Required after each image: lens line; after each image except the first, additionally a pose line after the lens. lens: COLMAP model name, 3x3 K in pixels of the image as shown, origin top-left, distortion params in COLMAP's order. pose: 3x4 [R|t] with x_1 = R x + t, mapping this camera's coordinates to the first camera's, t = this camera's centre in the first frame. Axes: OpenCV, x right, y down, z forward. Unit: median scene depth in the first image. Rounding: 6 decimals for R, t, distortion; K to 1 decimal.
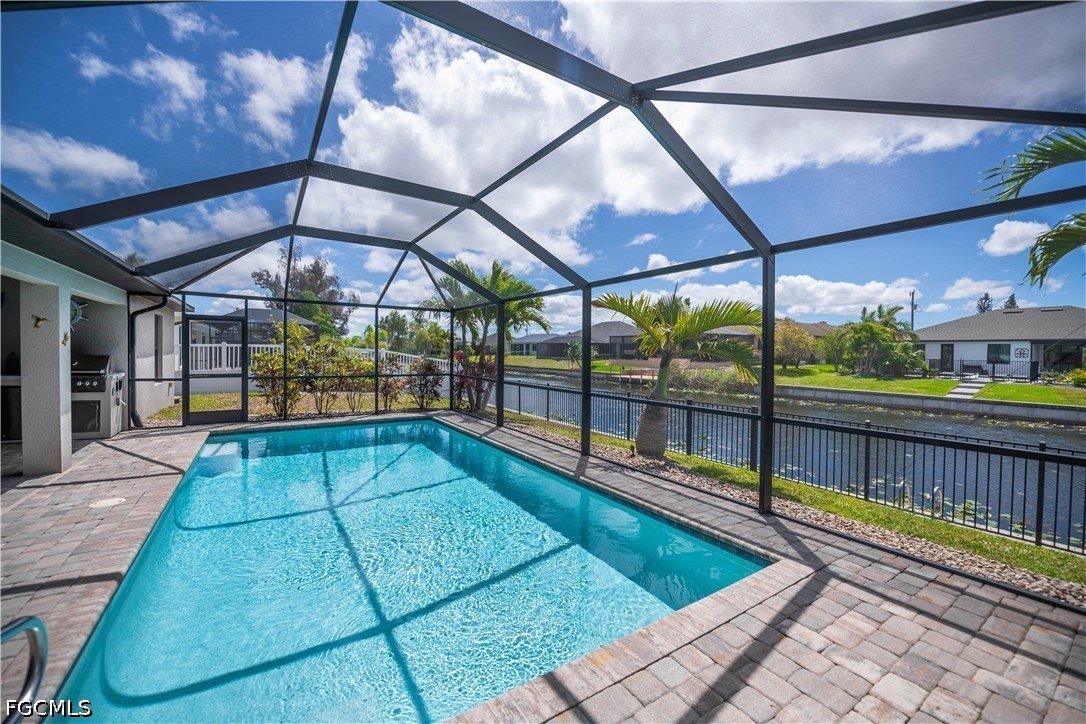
lens RADIAL K [[435.5, 0, 545.7], [0, 435.5, 361.7], [0, 0, 1]] dist [-0.002322, -0.000115]
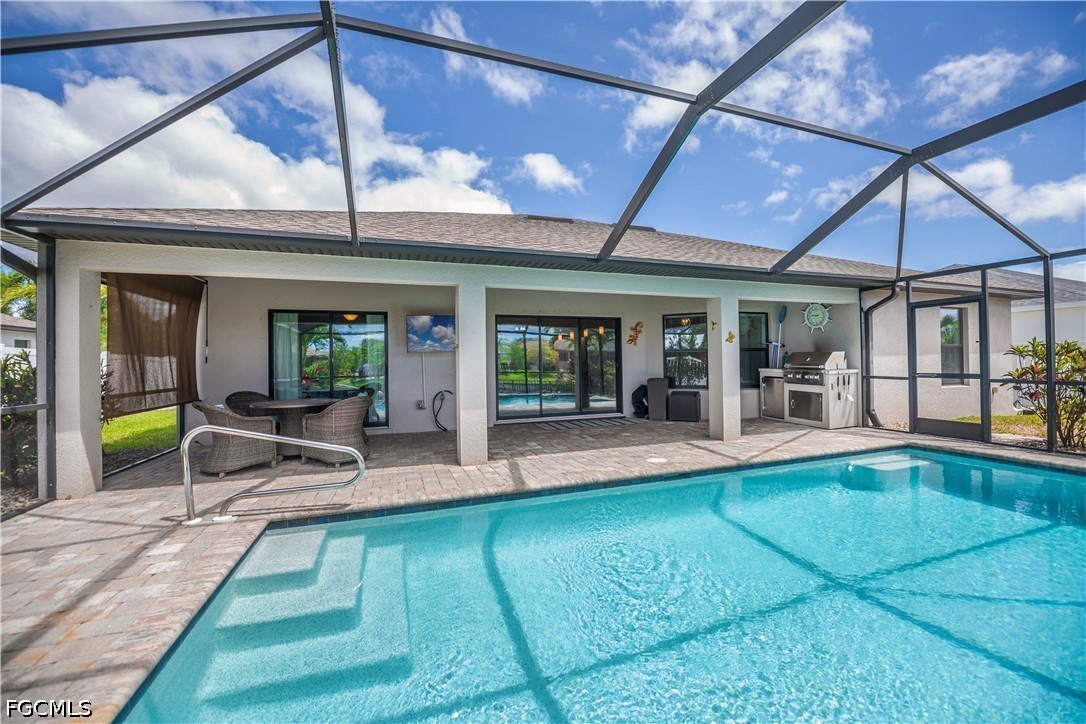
lens RADIAL K [[435.5, 0, 548.4], [0, 435.5, 356.6], [0, 0, 1]] dist [-0.002322, -0.000115]
pose [[-0.215991, -0.018426, -0.976221, 0.175708], [-0.014180, 0.999776, -0.015733, 0.021927], [0.976292, 0.010445, -0.216204, 0.518230]]
